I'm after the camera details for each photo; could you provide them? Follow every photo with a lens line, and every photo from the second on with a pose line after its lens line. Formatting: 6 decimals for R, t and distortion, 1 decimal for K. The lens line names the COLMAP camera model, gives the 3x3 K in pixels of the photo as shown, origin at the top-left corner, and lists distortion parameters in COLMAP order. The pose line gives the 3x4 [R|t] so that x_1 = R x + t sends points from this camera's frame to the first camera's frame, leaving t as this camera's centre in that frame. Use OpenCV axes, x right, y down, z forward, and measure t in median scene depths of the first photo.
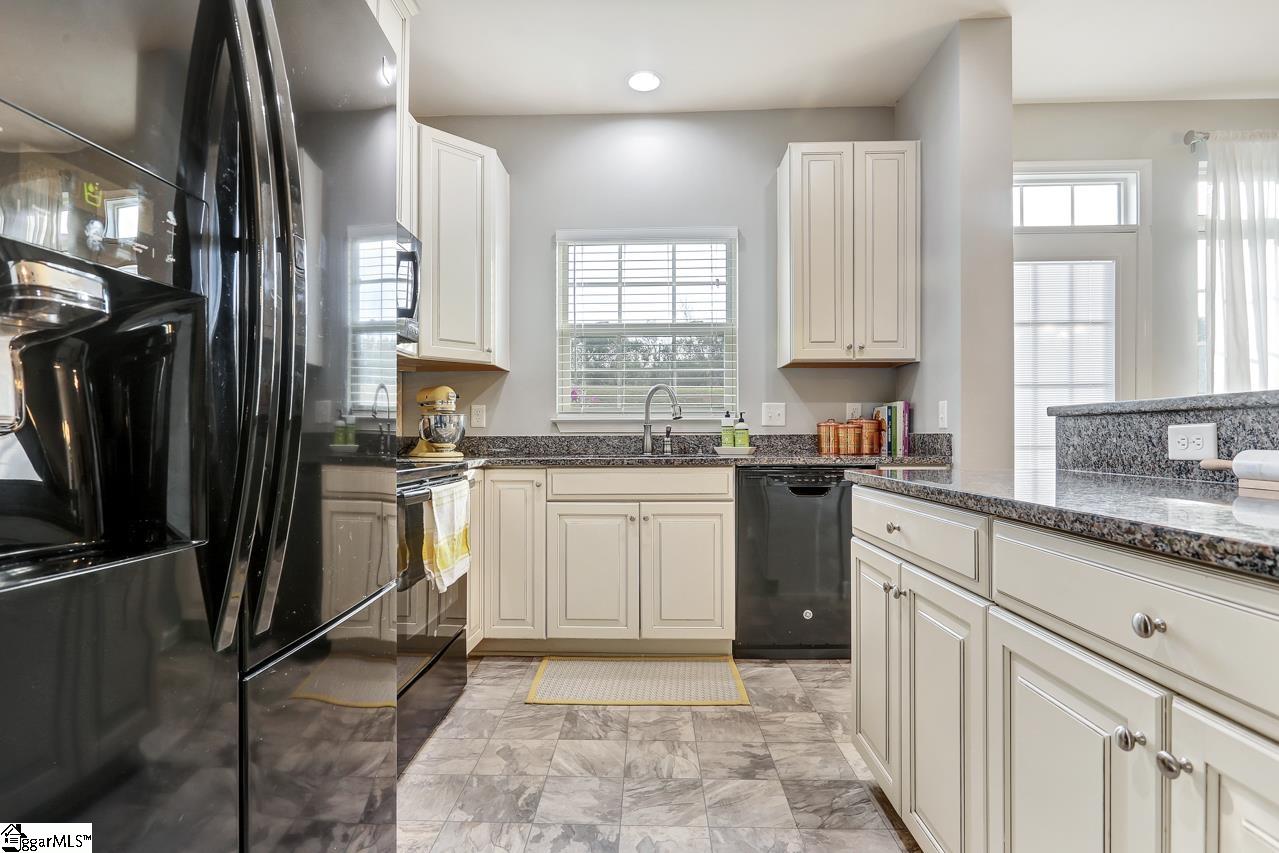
lens RADIAL K [[634.2, 0, 617.6], [0, 634.2, 432.8], [0, 0, 1]] dist [-0.005504, -0.001104]
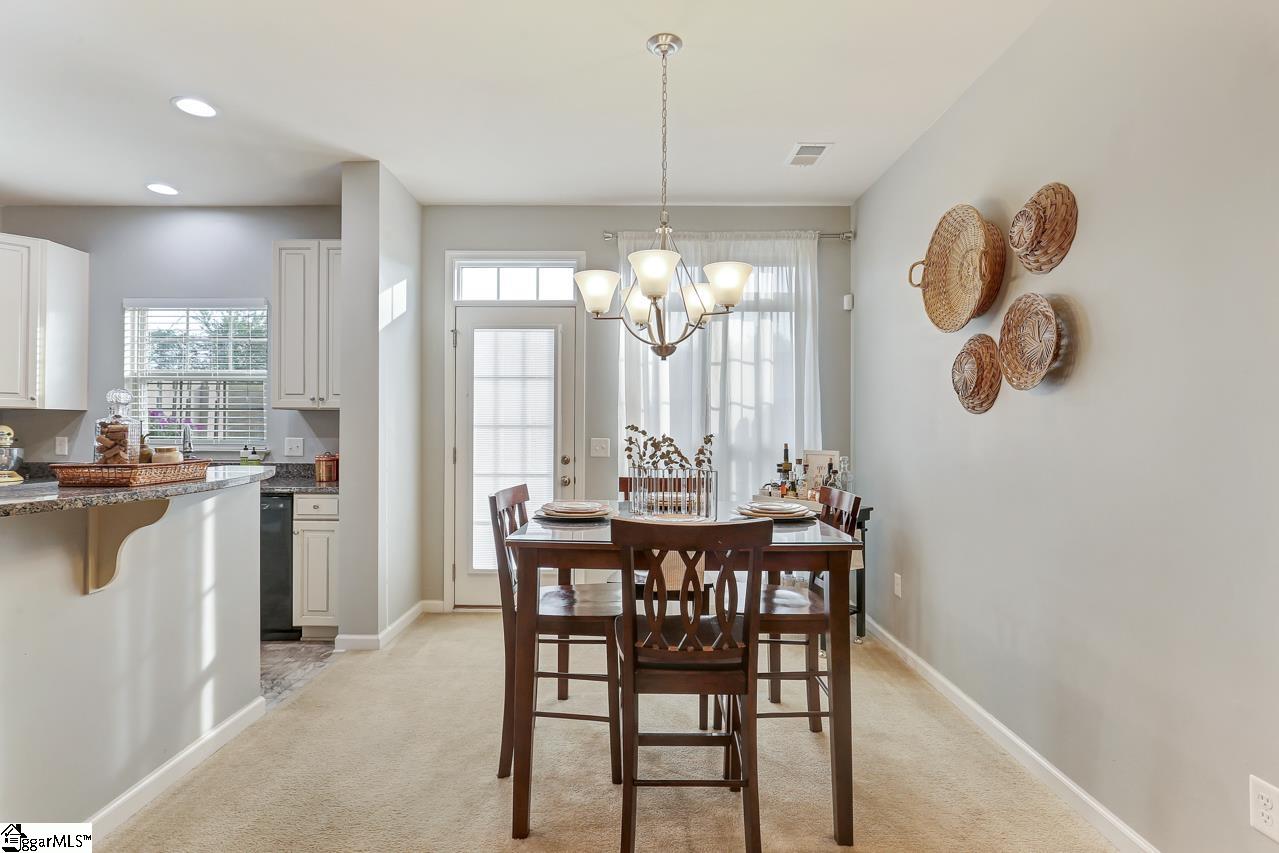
lens RADIAL K [[634.2, 0, 629.4], [0, 634.2, 425.1], [0, 0, 1]] dist [-0.005504, -0.001104]
pose [[0.999555, 0.007358, 0.028898, 1.006704], [-0.007259, 0.999967, -0.003533, -0.084116], [-0.028923, 0.003321, 0.999576, -0.319704]]
